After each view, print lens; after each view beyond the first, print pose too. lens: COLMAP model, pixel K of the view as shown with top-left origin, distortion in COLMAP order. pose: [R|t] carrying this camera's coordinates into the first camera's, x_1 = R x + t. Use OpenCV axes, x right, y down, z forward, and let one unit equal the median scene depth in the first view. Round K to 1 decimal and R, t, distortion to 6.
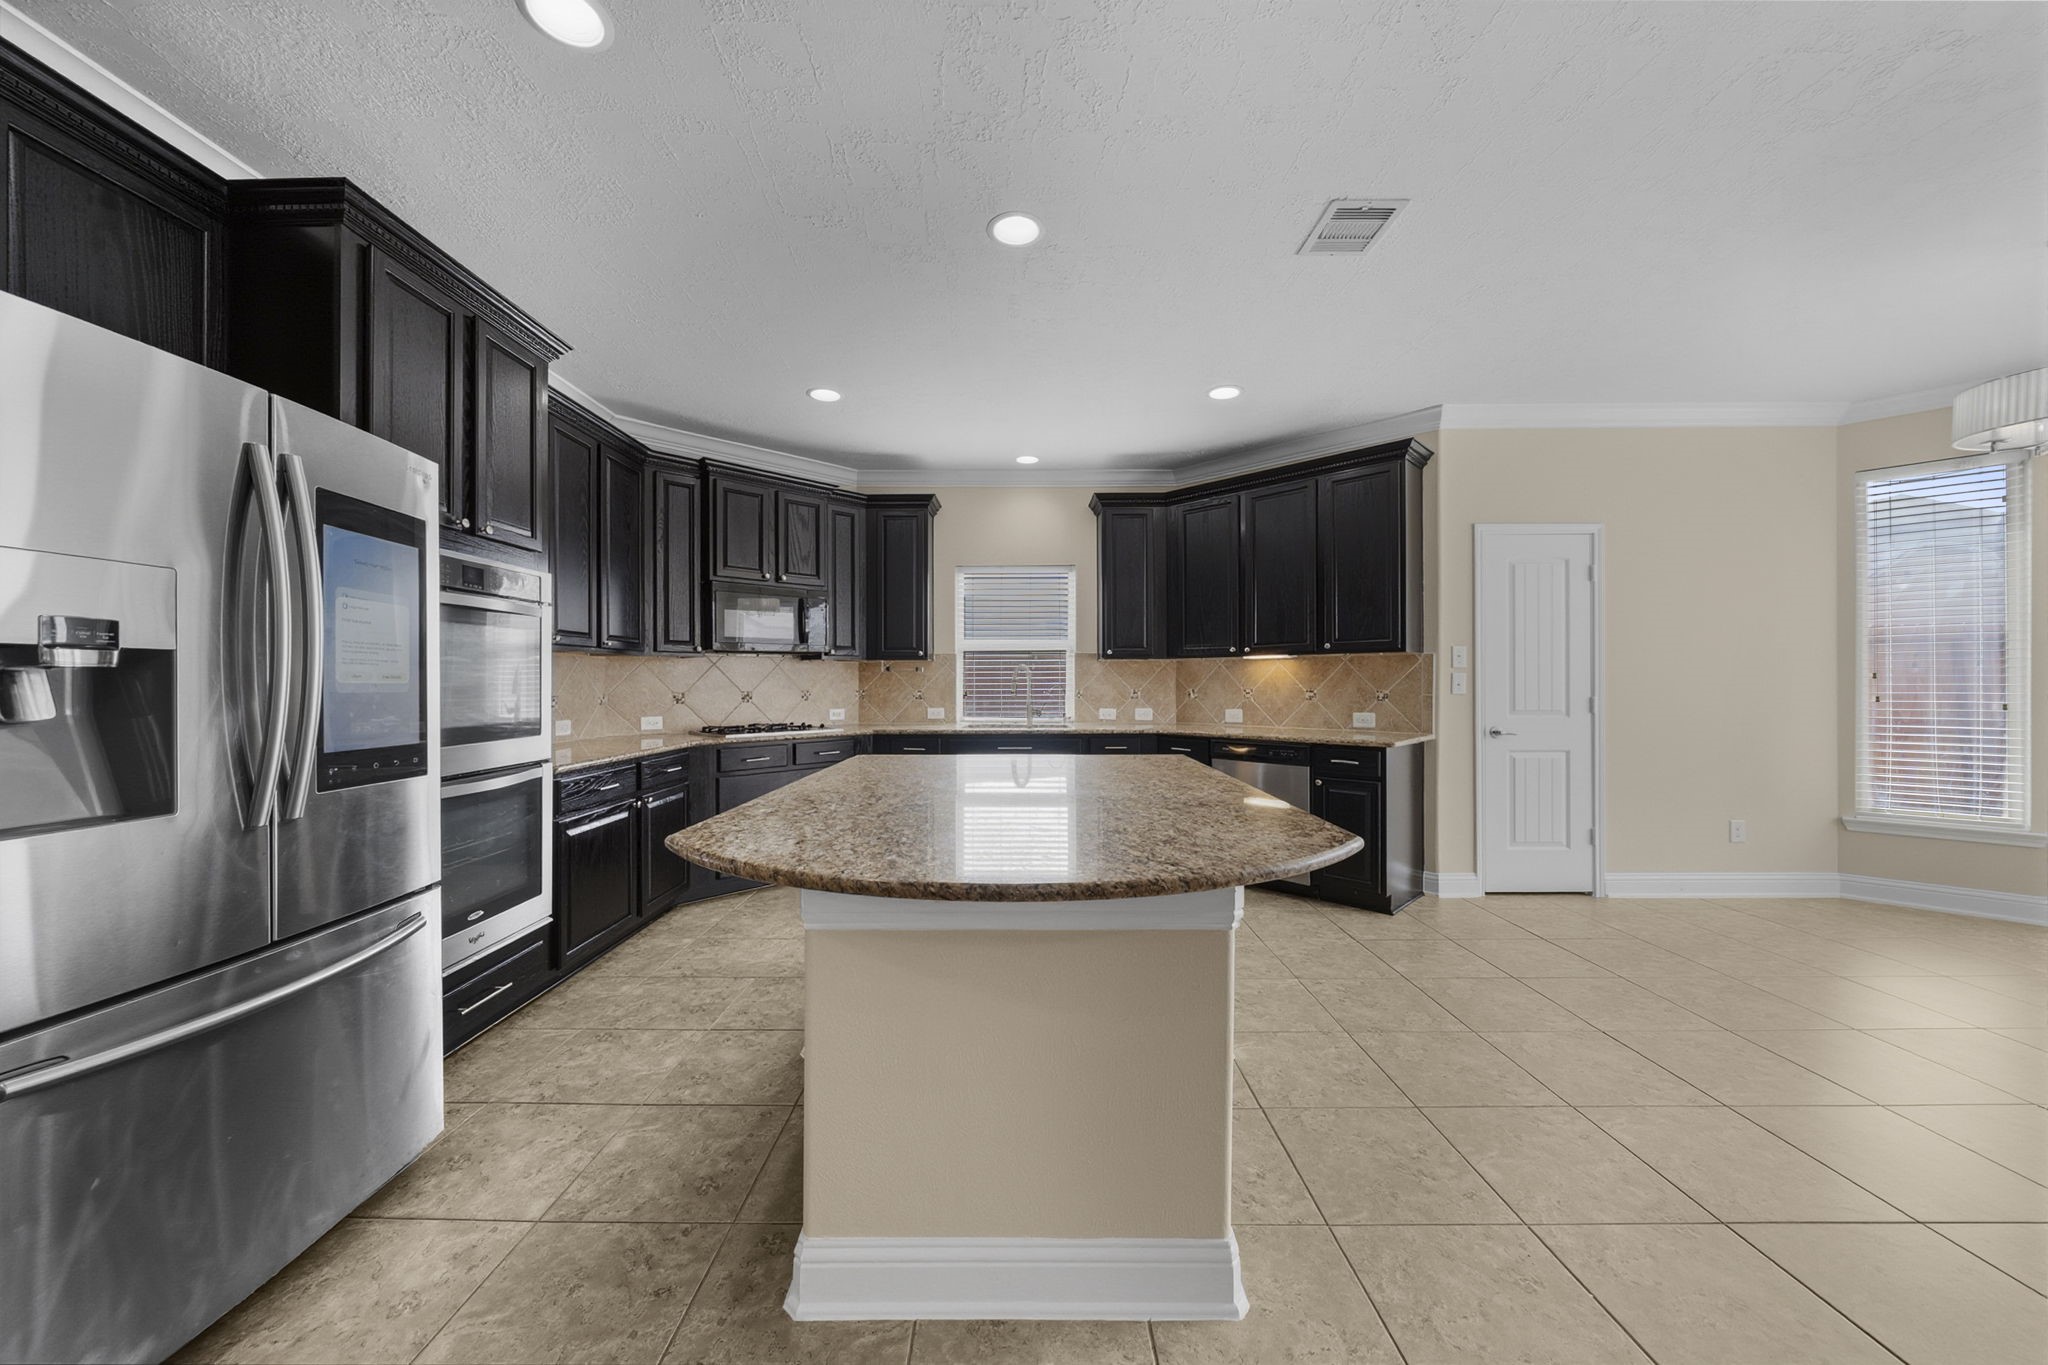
lens RADIAL K [[718.7, 0, 1018.2], [0, 718.7, 681.0], [0, 0, 1]] dist [-0.000630, -0.000133]
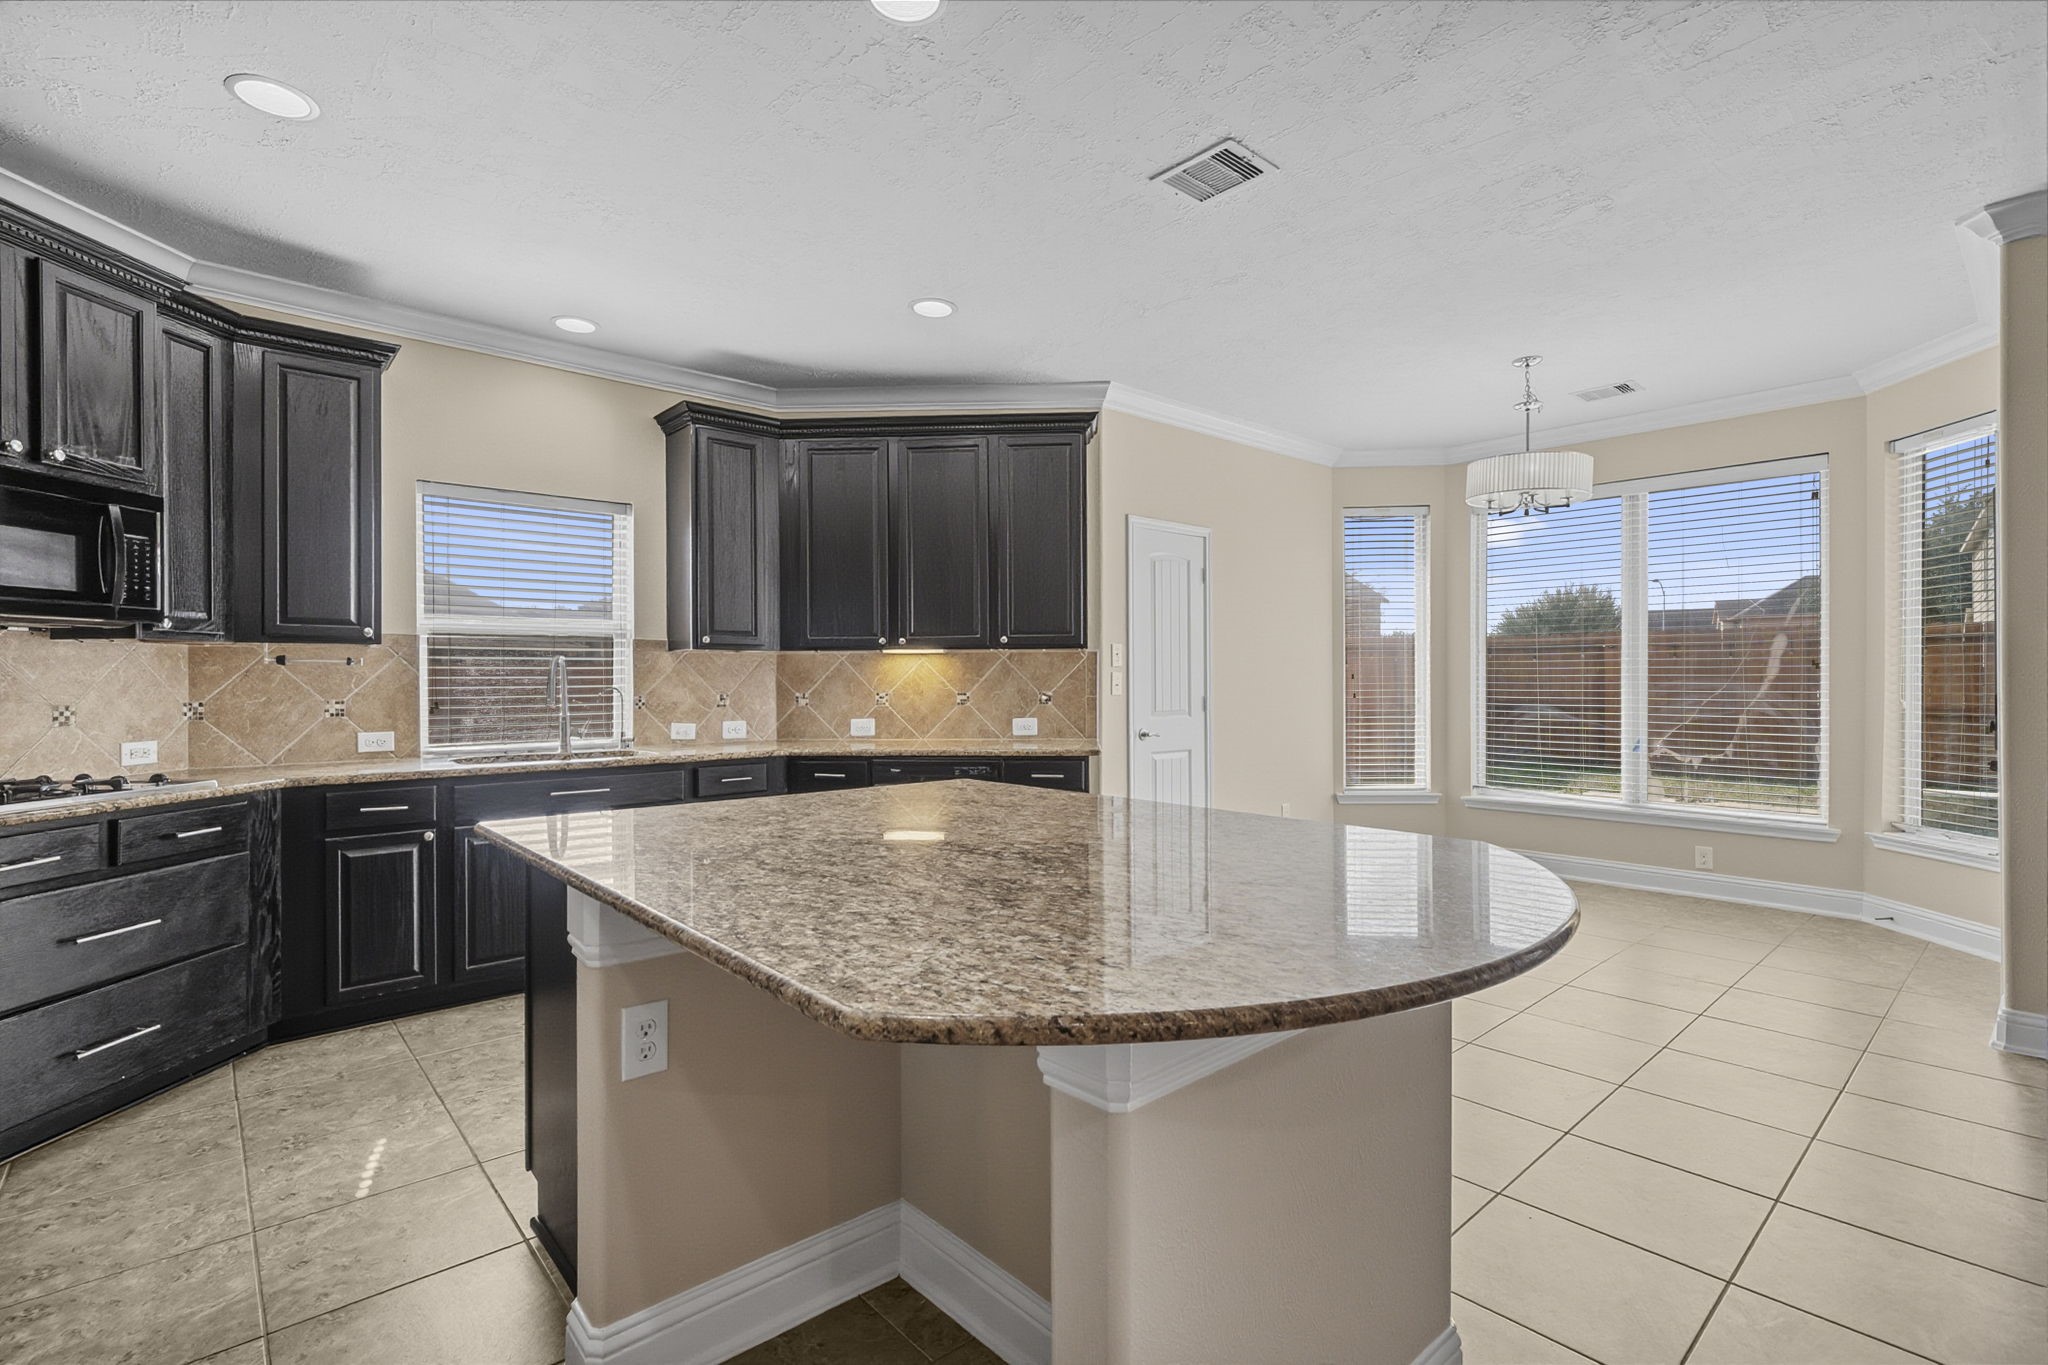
lens RADIAL K [[944.3, 0, 1018.3], [0, 944.3, 679.6], [0, 0, 1]] dist [0.002184, 0.000565]
pose [[0.746450, -0.000839, 0.665441, -0.255223], [0.002372, 0.999996, -0.001399, -0.000513], [-0.665437, 0.002623, 0.746450, 0.146345]]
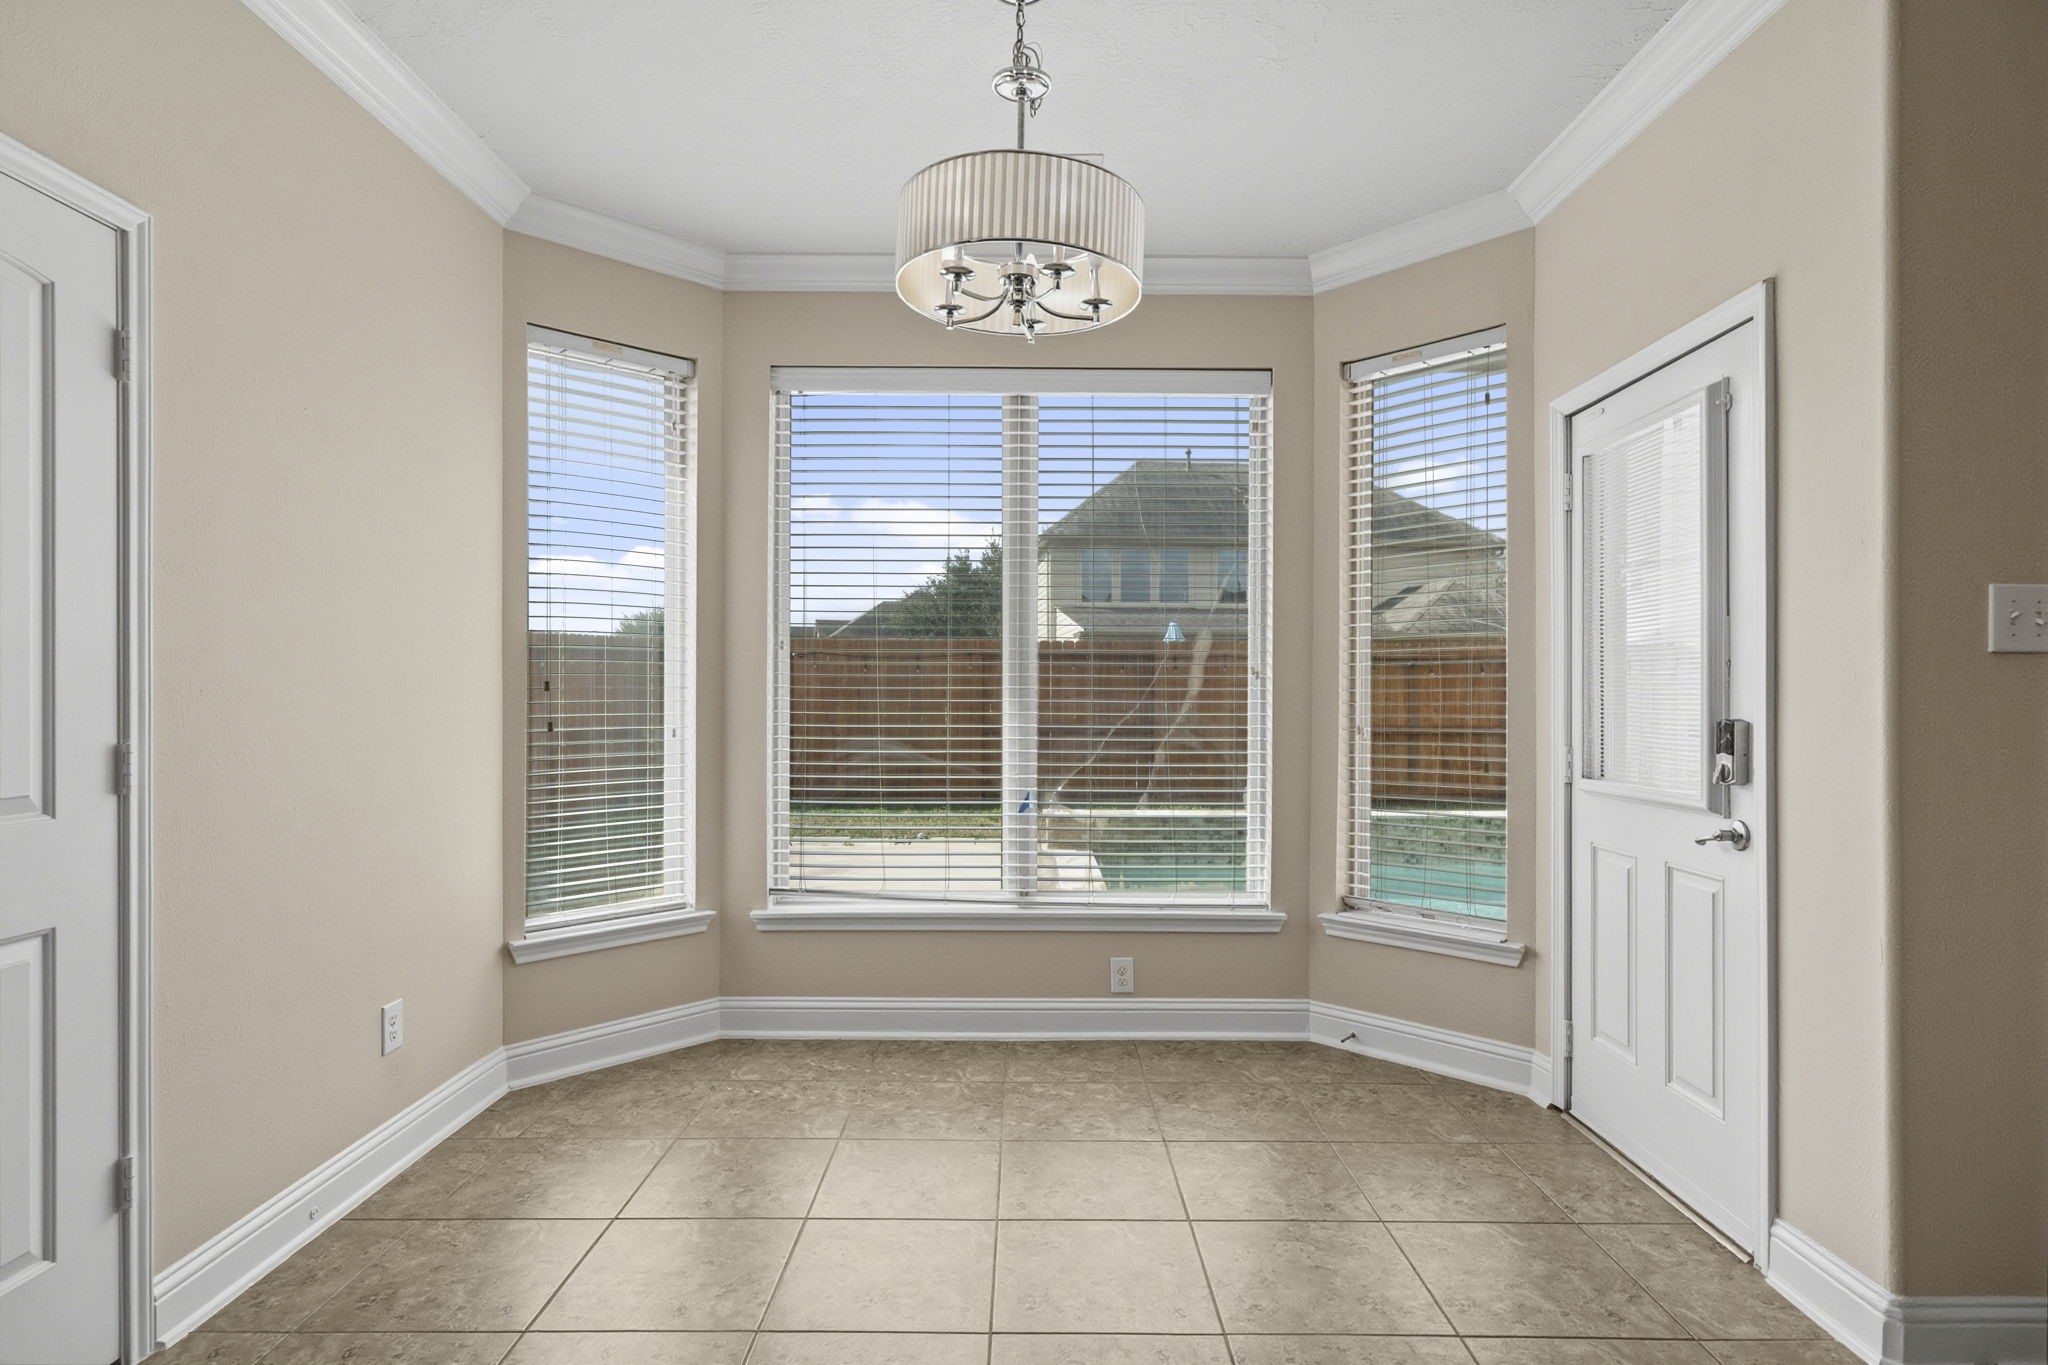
lens RADIAL K [[1078.0, 0, 1017.0], [0, 1078.0, 696.6], [0, 0, 1]] dist [0.003018, 0.001271]
pose [[0.004586, -0.000694, 0.999989, 0.275849], [-0.002264, 0.999997, 0.000705, -0.000098], [-0.999987, -0.002267, 0.004585, 0.515097]]
